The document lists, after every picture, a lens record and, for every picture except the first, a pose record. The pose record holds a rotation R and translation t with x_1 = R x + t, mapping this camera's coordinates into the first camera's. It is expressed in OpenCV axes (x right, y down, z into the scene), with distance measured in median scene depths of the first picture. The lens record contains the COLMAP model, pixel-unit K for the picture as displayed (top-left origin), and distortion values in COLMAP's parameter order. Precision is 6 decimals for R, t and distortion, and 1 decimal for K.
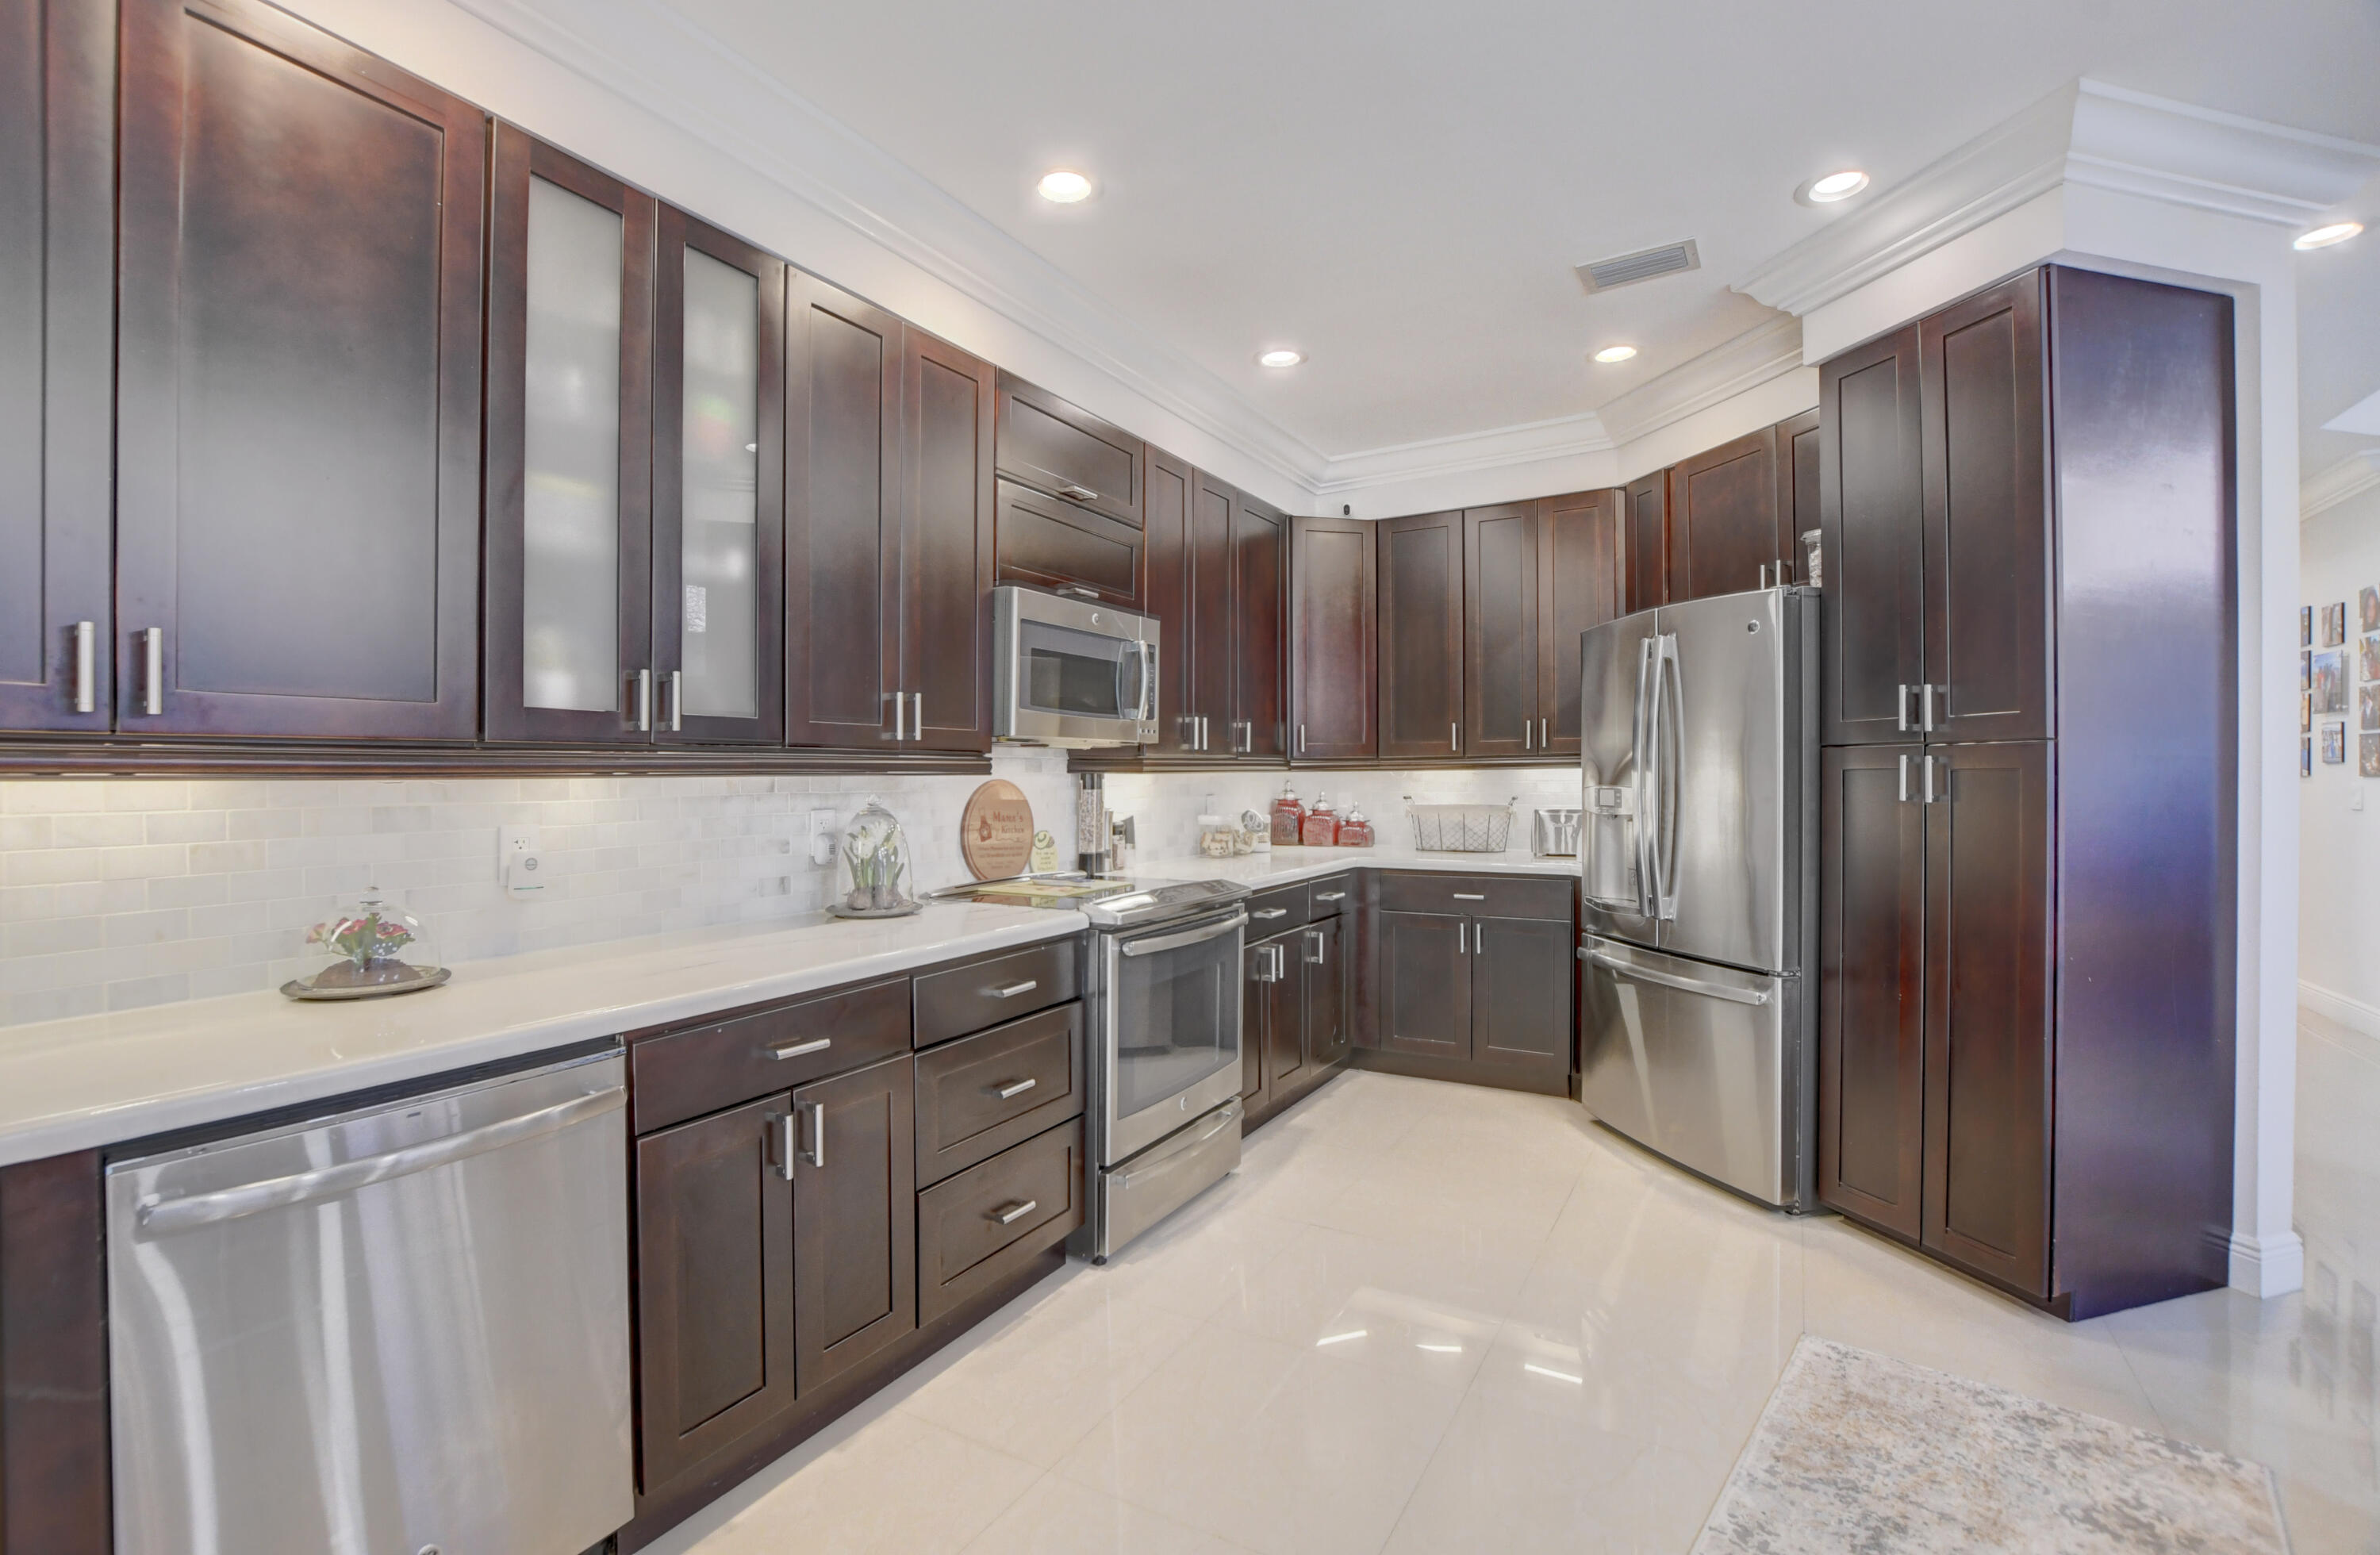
lens RADIAL K [[1093.8, 0, 1175.8], [0, 1093.8, 771.8], [0, 0, 1]] dist [-0.014347, 0.000505]
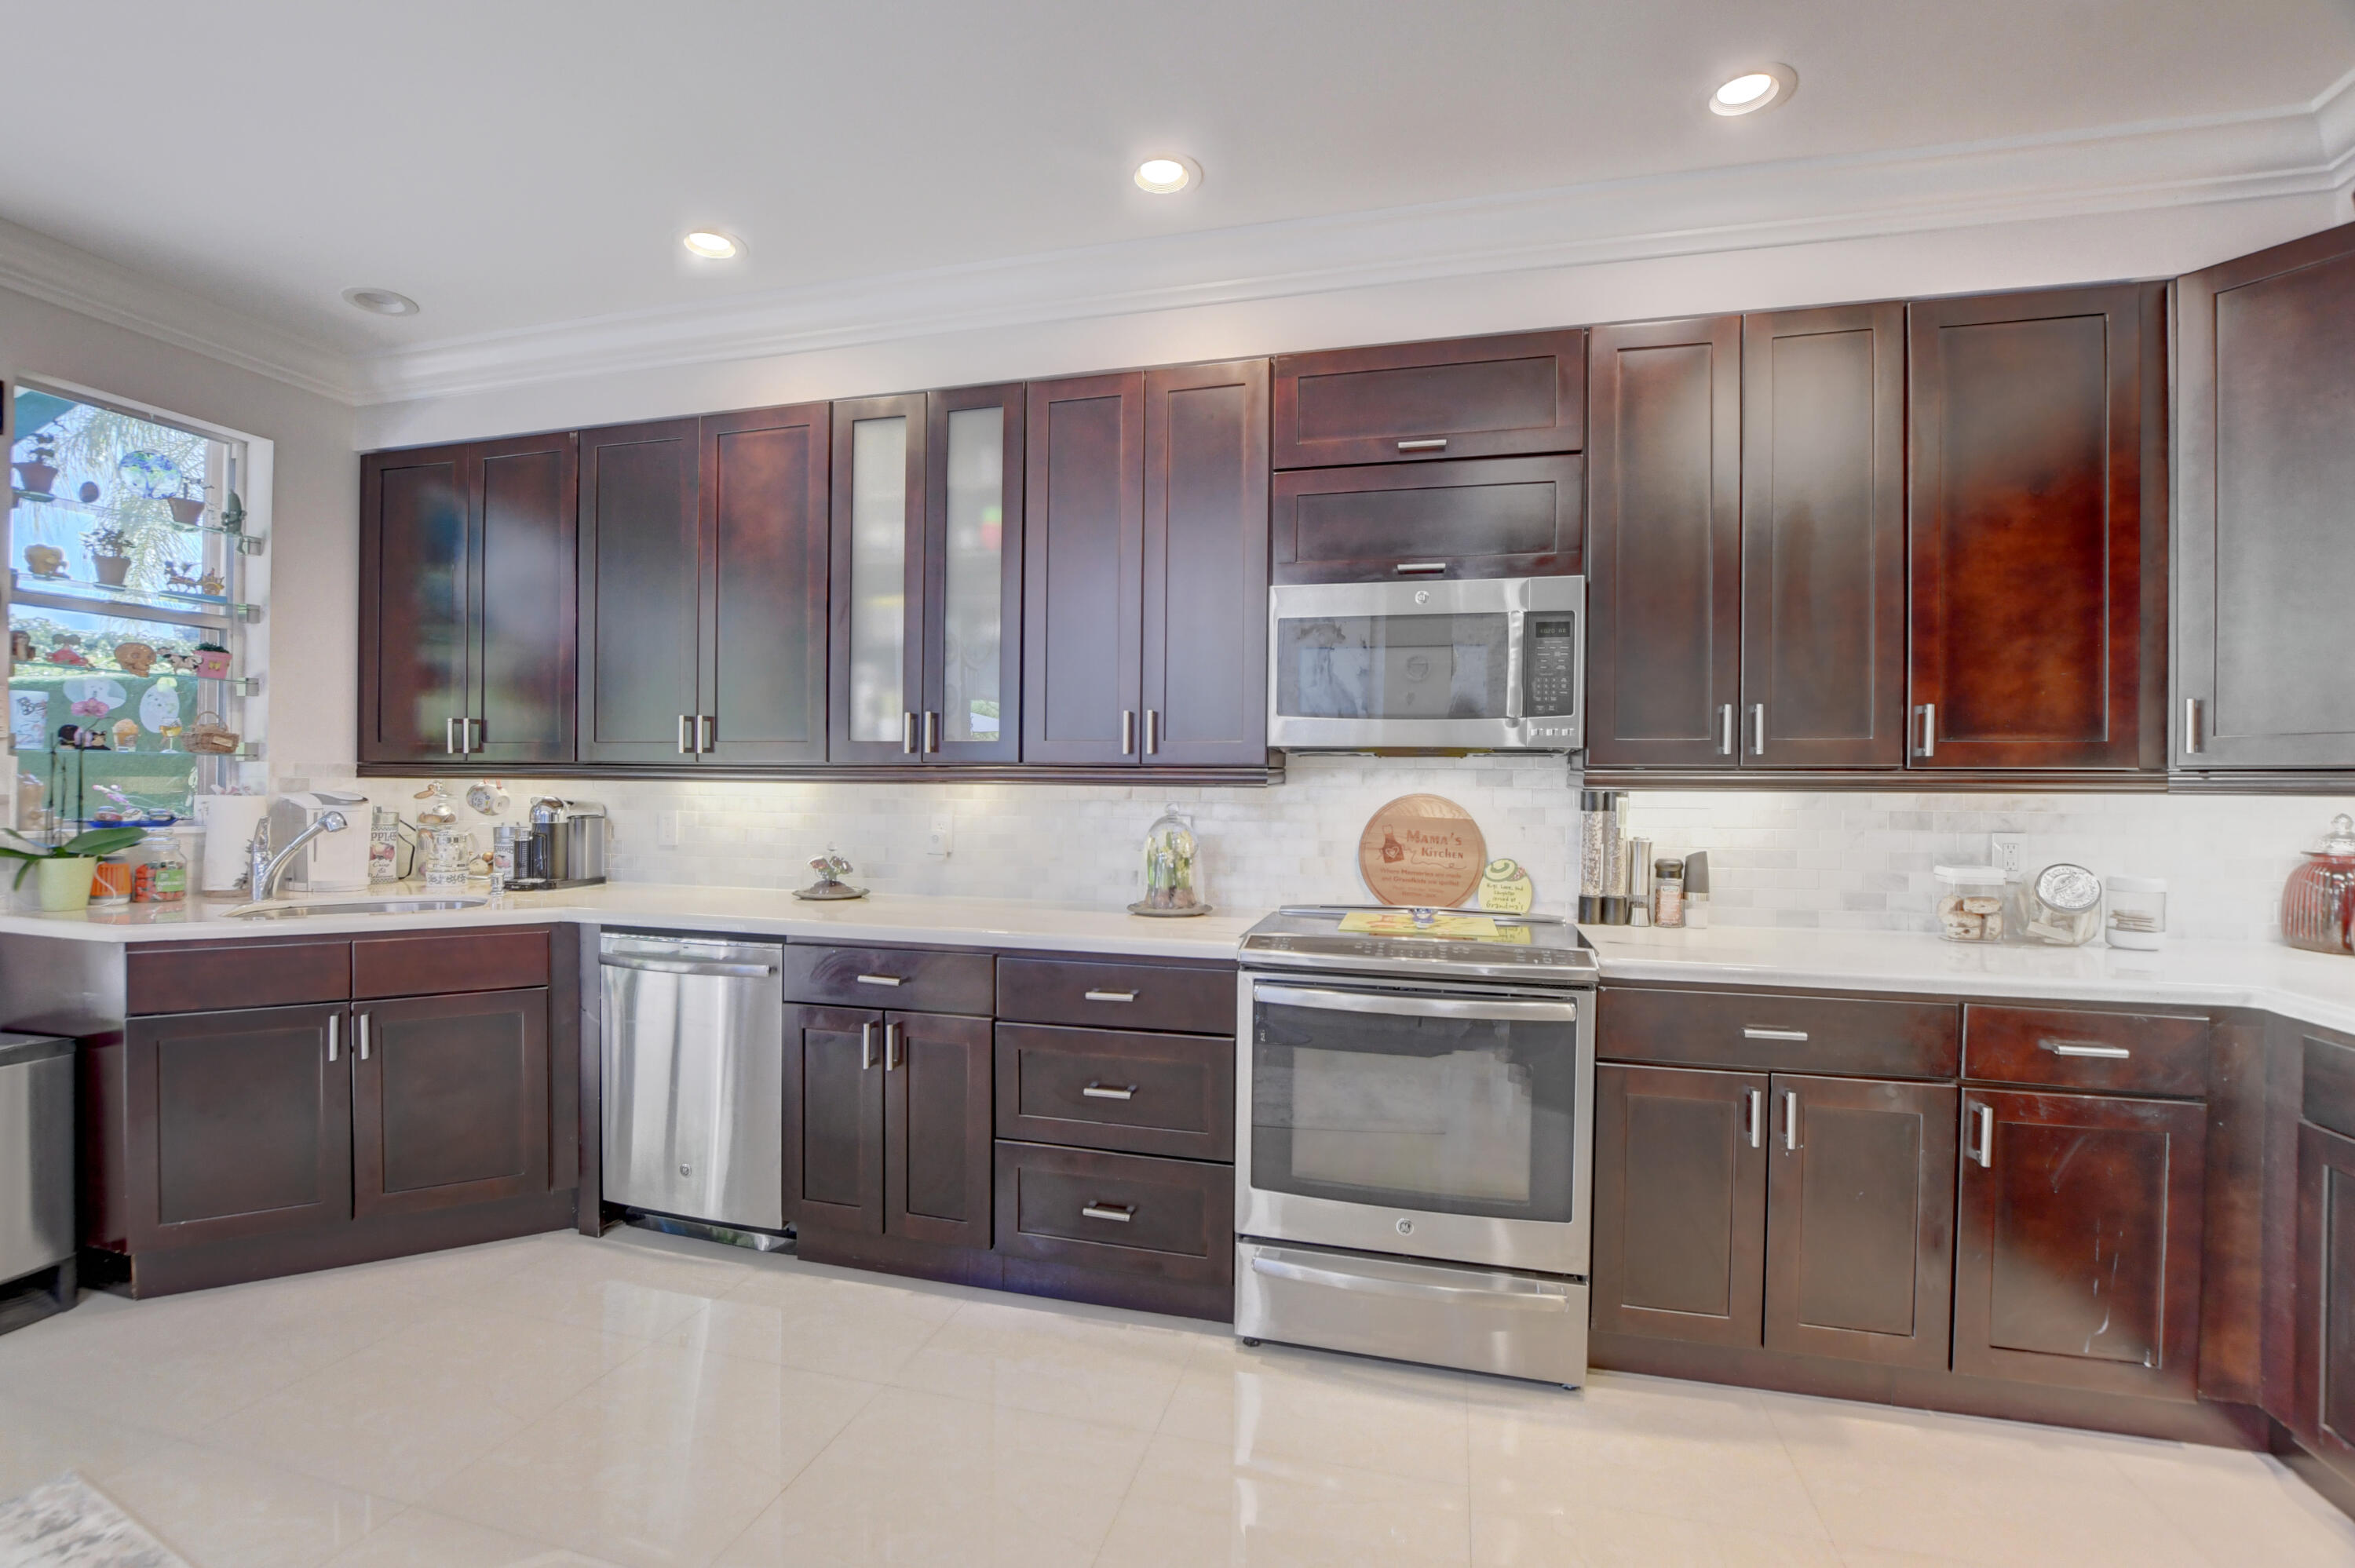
lens RADIAL K [[1041.9, 0, 1168.0], [0, 1041.9, 776.7], [0, 0, 1]] dist [-0.032684, 0.003460]
pose [[0.237267, 0.000068, -0.971444, 0.602166], [-0.010226, 0.999945, -0.002428, -0.002824], [0.971391, 0.010510, 0.237255, 0.613343]]
